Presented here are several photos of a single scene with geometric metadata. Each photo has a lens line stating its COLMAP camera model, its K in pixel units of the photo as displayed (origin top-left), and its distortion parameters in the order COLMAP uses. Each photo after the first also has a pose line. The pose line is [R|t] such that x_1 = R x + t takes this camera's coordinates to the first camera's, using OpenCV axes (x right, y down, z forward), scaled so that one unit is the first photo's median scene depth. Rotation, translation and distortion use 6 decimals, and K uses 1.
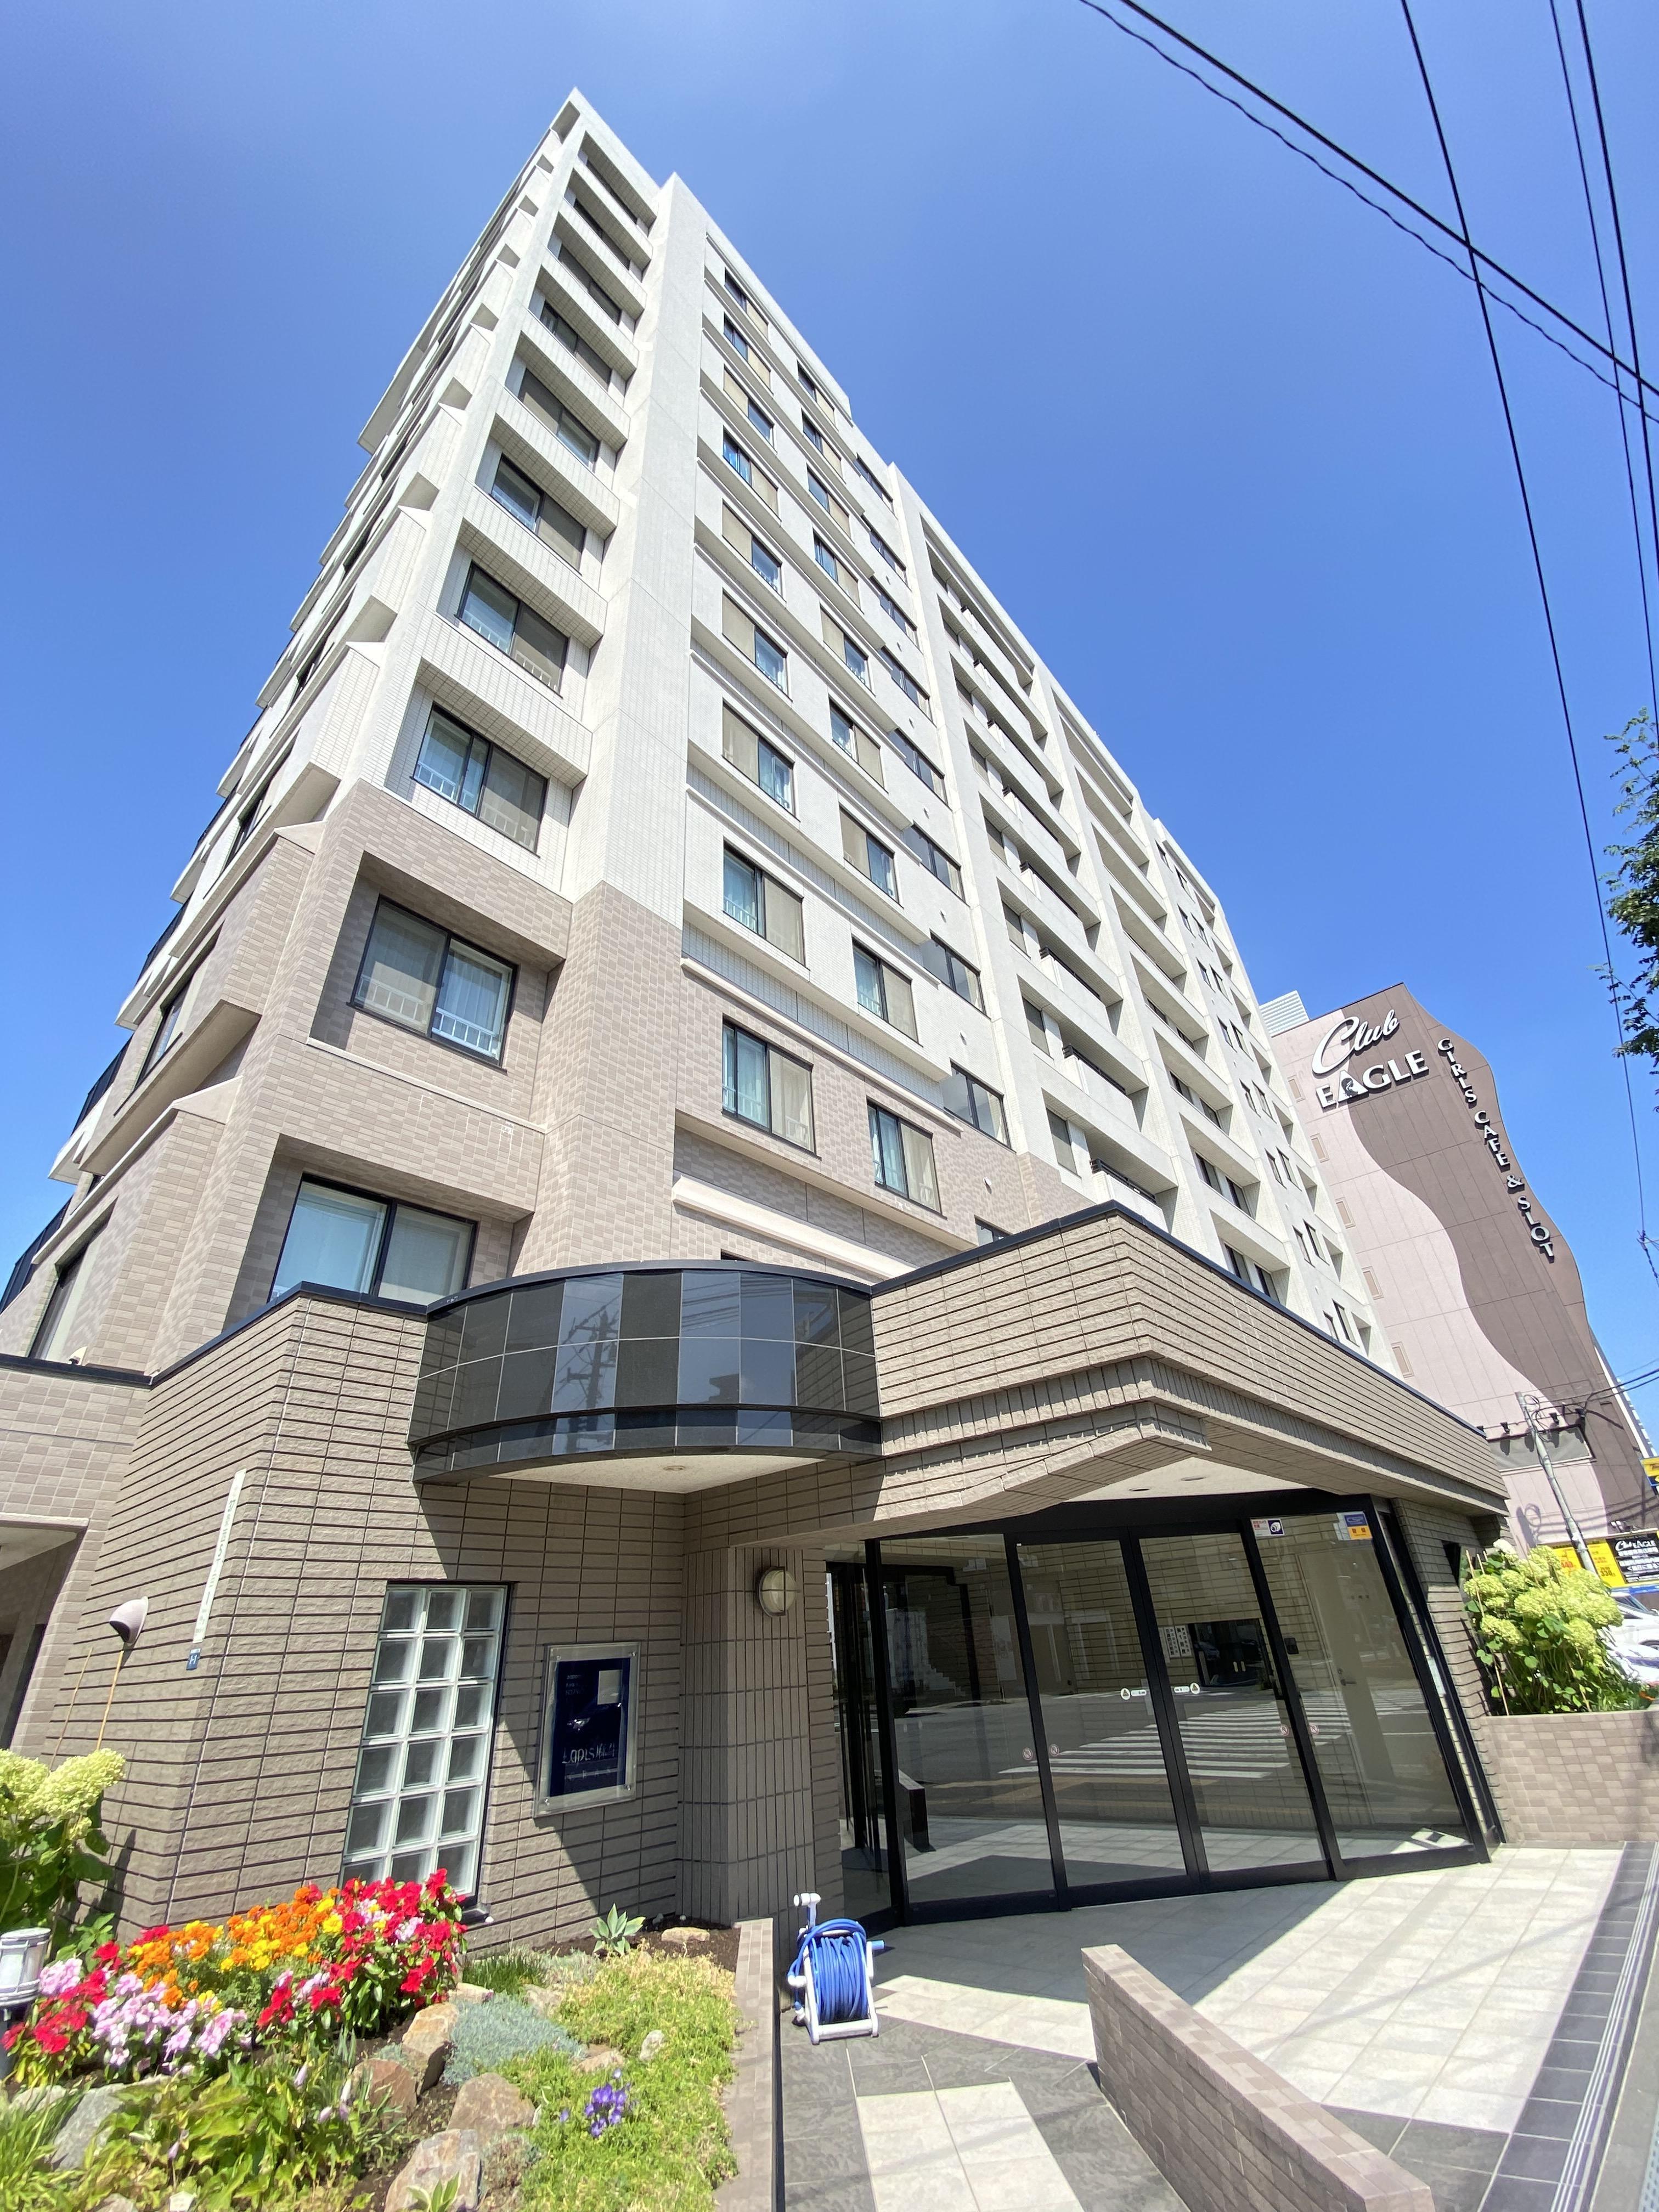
lens RADIAL K [[904.5, 0, 831.6], [0, 904.5, 1108.6], [0, 0, 1]] dist [0.023367, -0.022580]
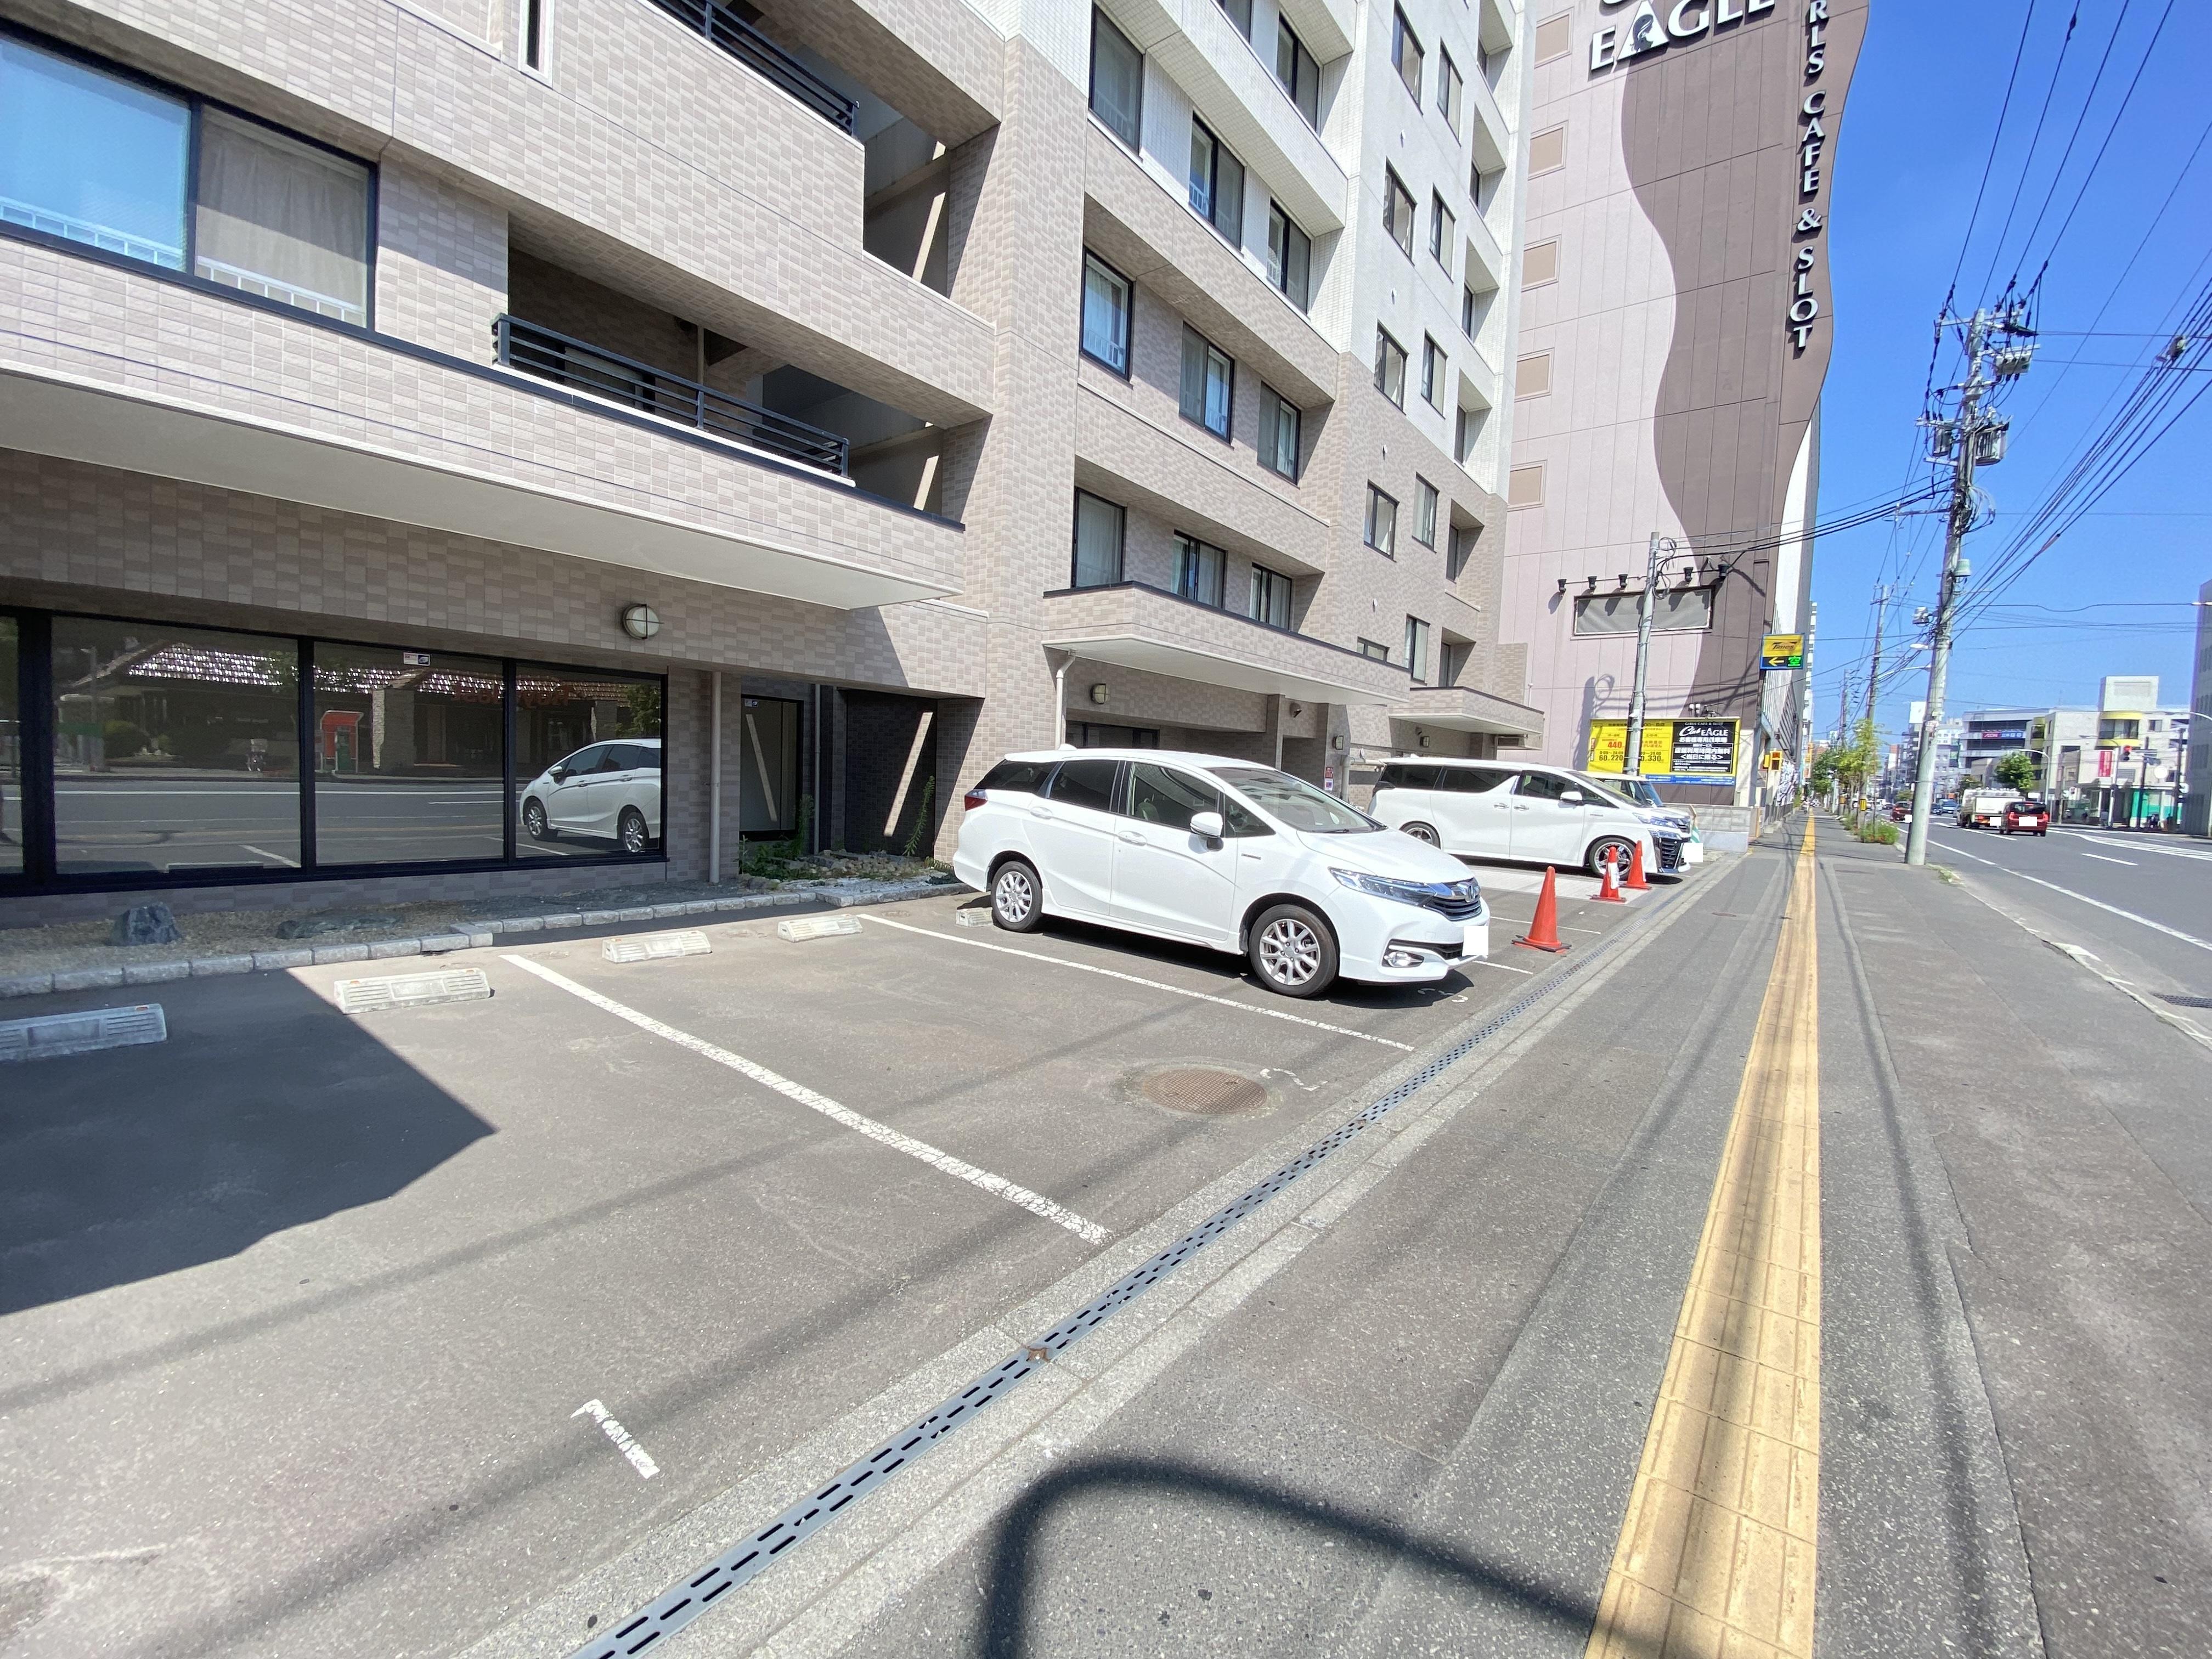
lens RADIAL K [[904.5, 0, 1100.4], [0, 904.5, 833.3], [0, 0, 1]] dist [0.023367, -0.022580]
pose [[0.993707, 0.093871, 0.061117, 1.834257], [-0.111949, 0.813771, 0.570302, 0.897827], [0.003800, -0.573555, 0.819158, 1.640576]]
